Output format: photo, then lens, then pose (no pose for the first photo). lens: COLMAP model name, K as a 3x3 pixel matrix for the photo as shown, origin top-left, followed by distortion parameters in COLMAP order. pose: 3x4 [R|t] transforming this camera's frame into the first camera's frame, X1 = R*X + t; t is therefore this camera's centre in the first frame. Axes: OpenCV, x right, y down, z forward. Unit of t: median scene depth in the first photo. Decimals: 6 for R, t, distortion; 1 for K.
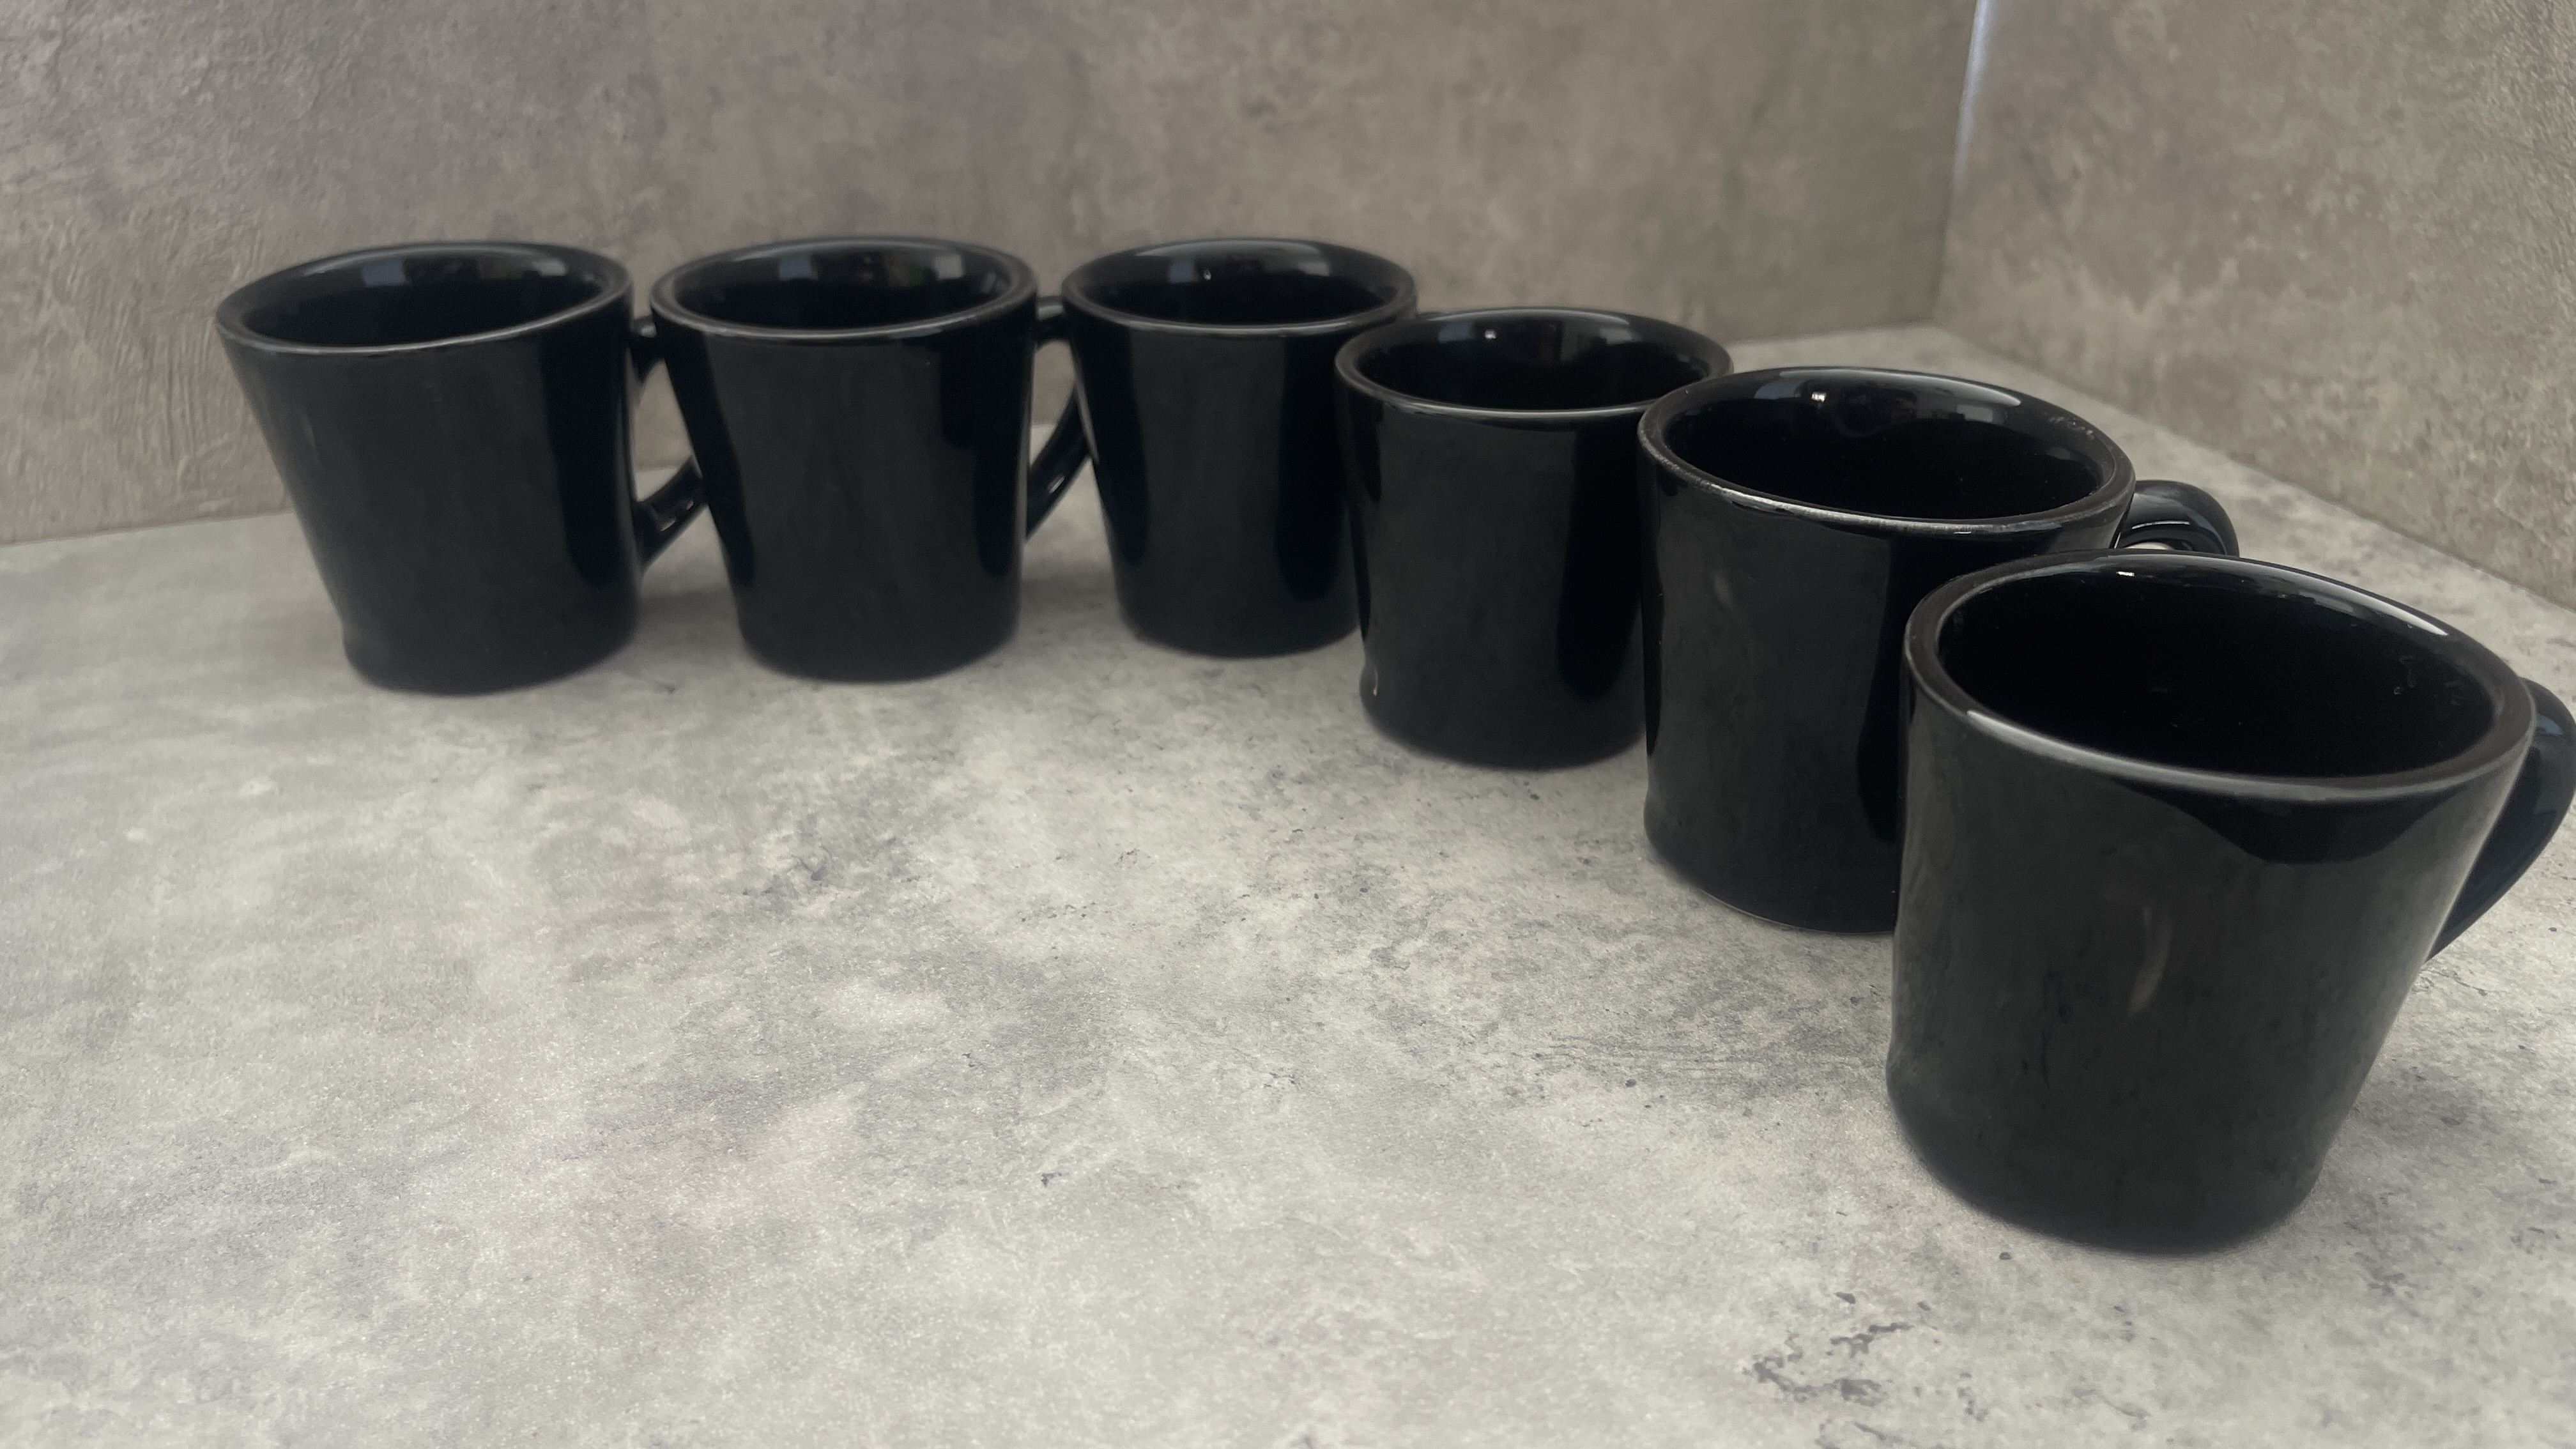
lens RADIAL K [[2002.3, 0, 1279.9], [0, 2002.3, 761.2], [0, 0, 1]] dist [0.024026, -0.044571]
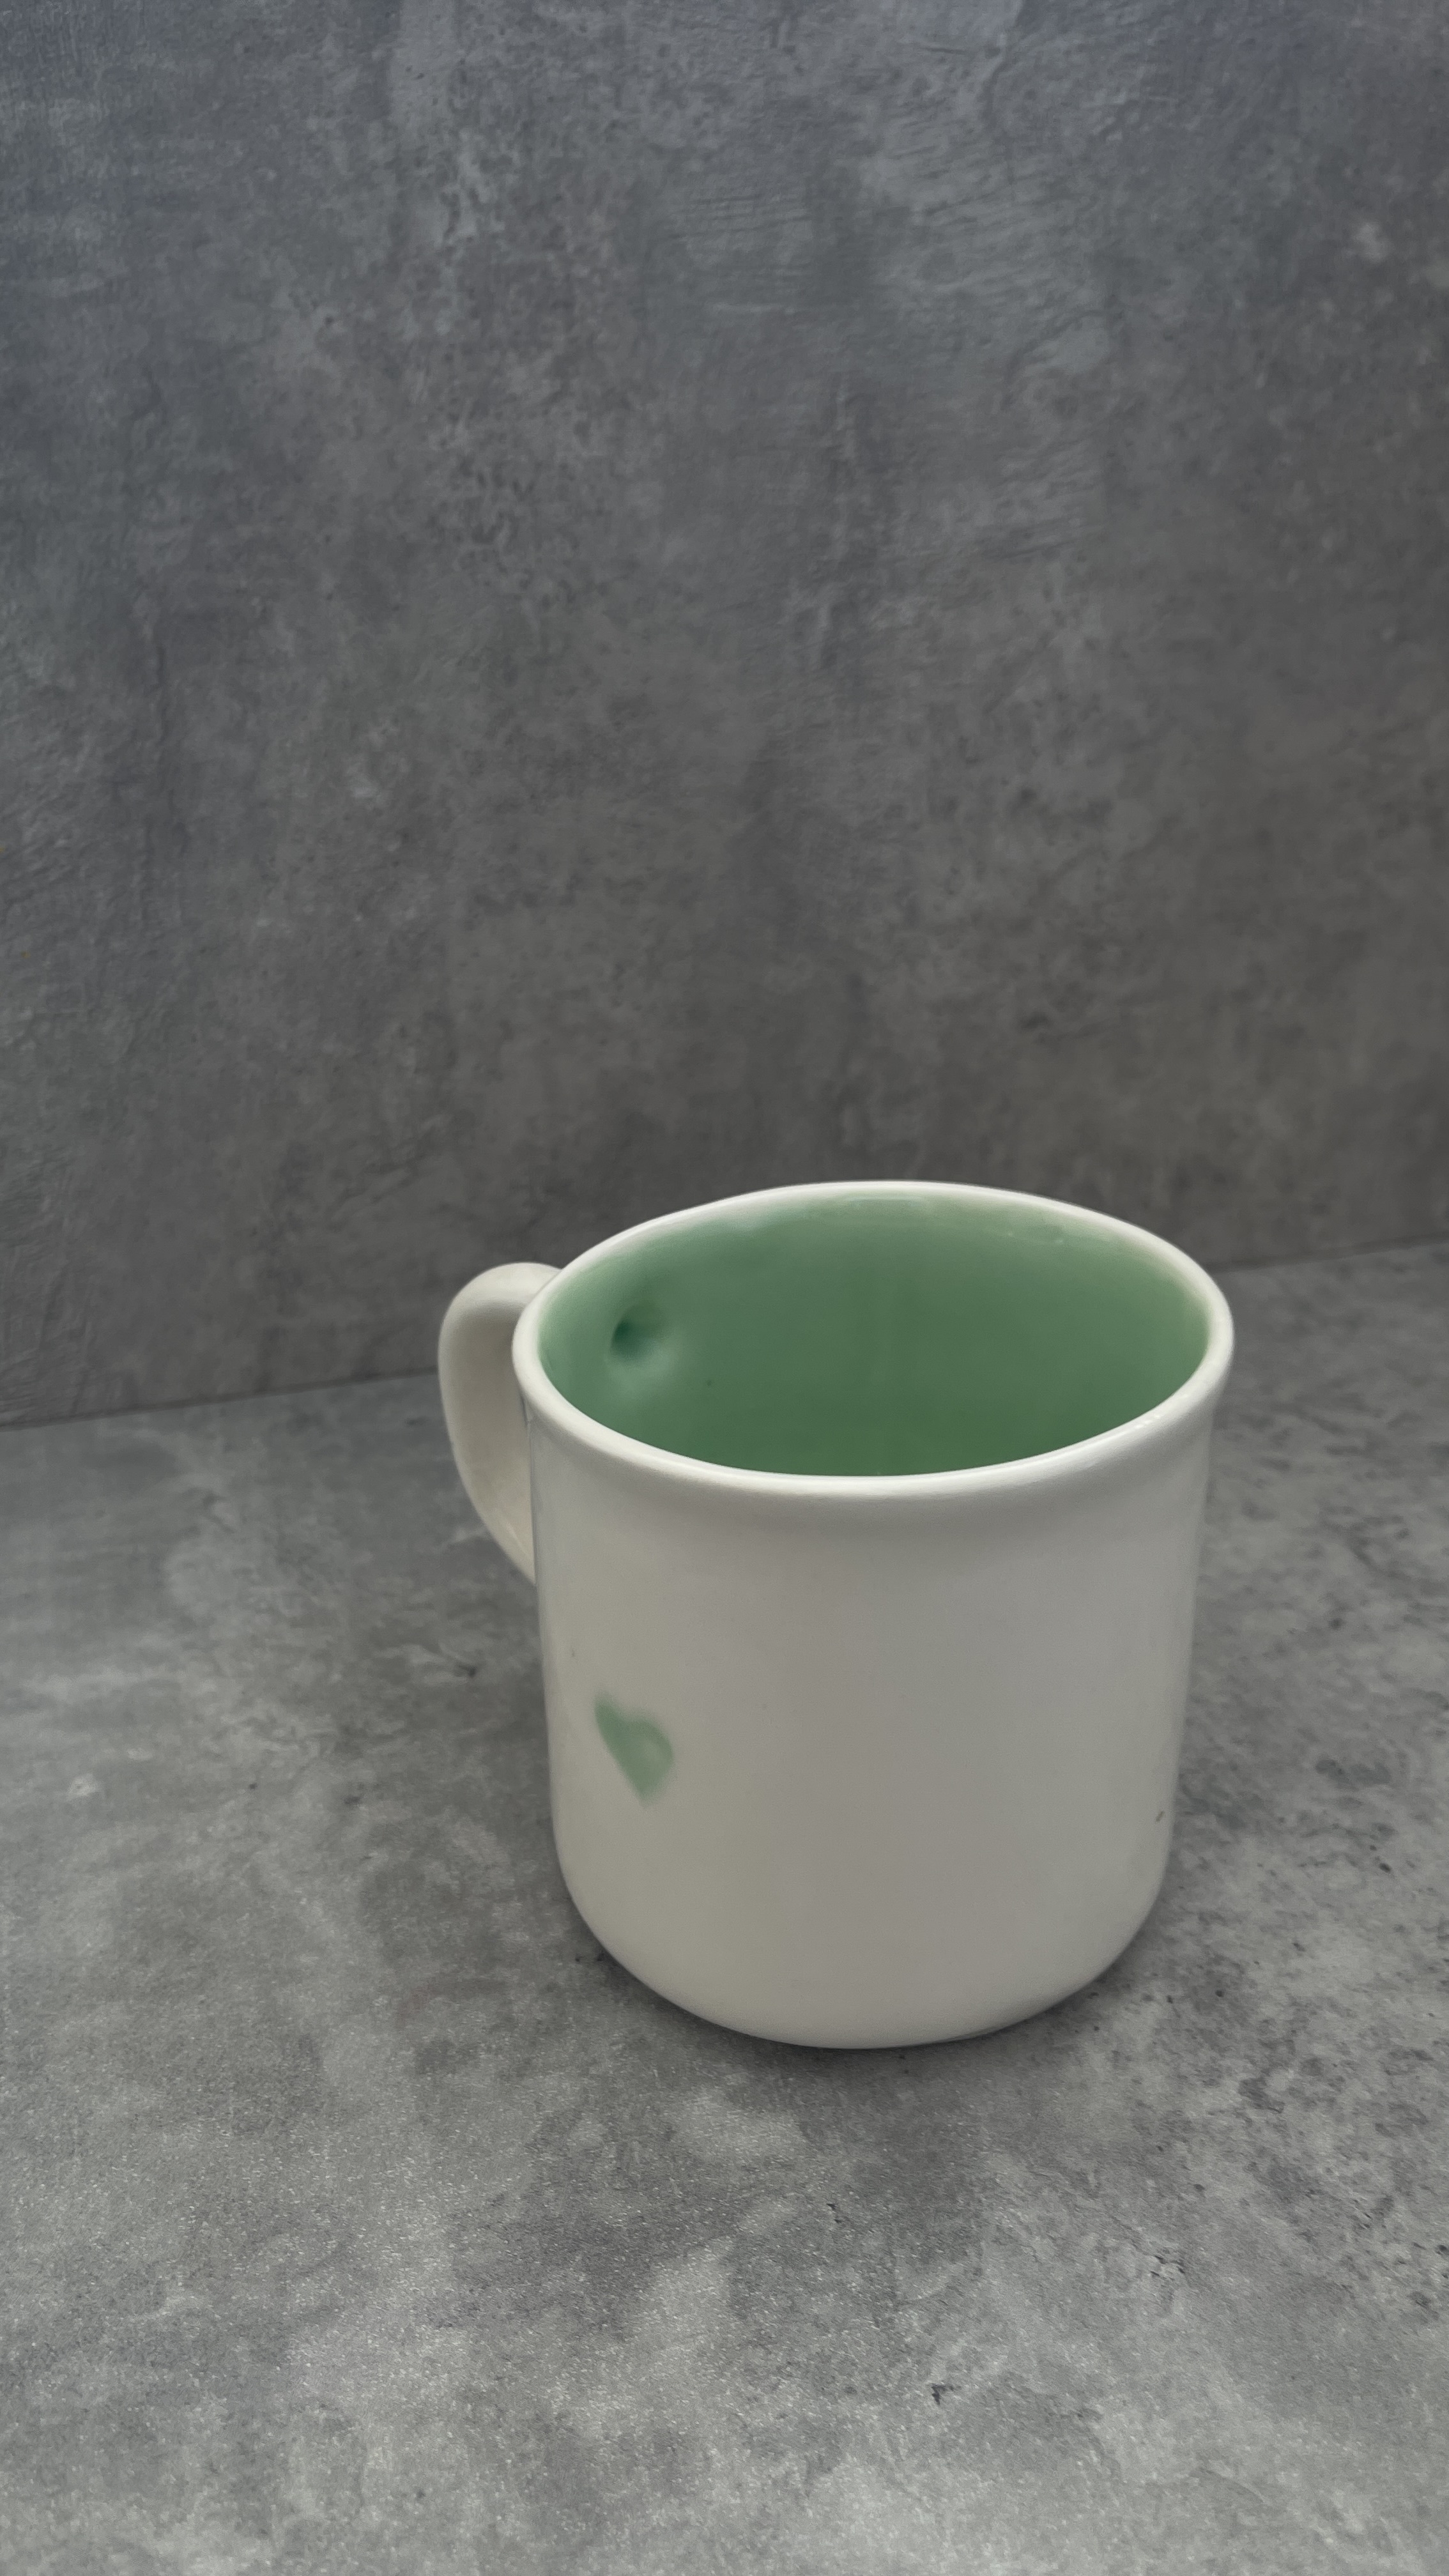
lens RADIAL K [[2002.3, 0, 696.4], [0, 2002.3, 1321.8], [0, 0, 1]] dist [0.024026, -0.044571]
pose [[0.995395, 0.024932, -0.092562, -0.125907], [-0.028280, 0.998986, -0.035038, -0.215206], [0.091594, 0.037494, 0.995090, 0.014180]]
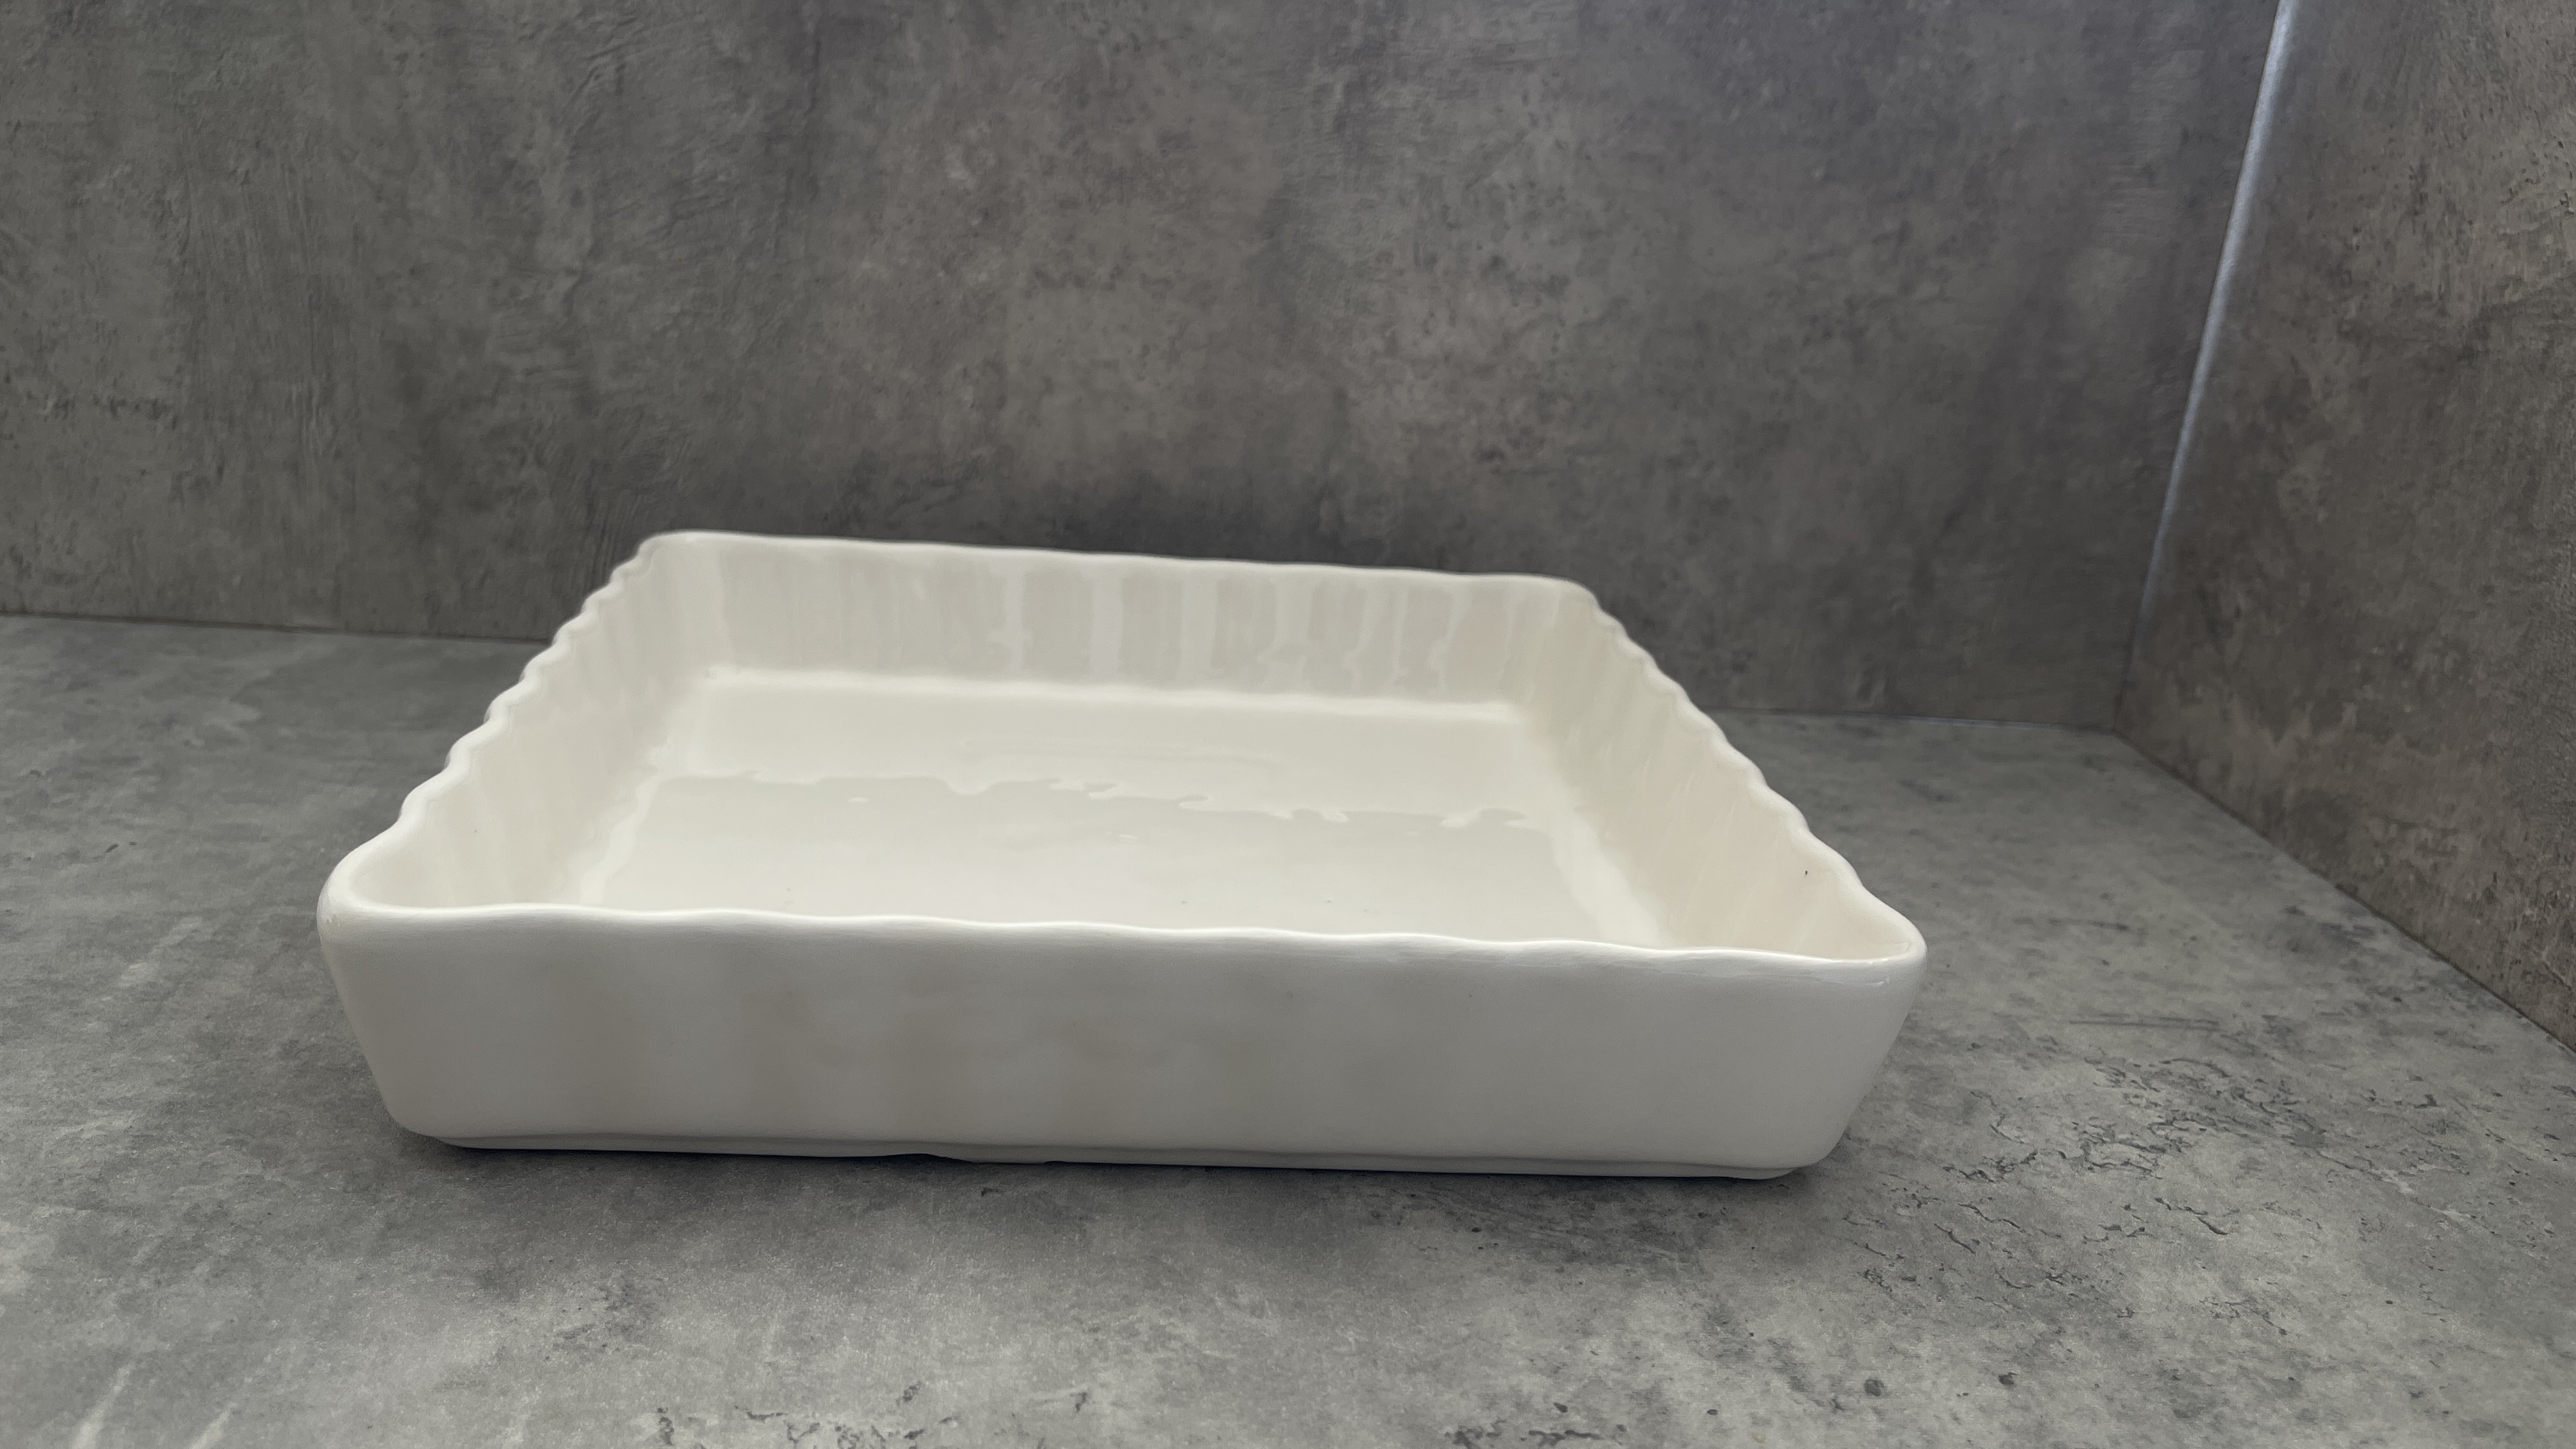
lens RADIAL K [[2002.3, 0, 1283.3], [0, 2002.3, 746.8], [0, 0, 1]] dist [0.024026, -0.044571]
pose [[0.963414, 0.163135, -0.212651, 0.234822], [-0.198363, 0.967568, -0.156414, 0.079026], [0.180238, 0.192874, 0.964528, -0.198909]]
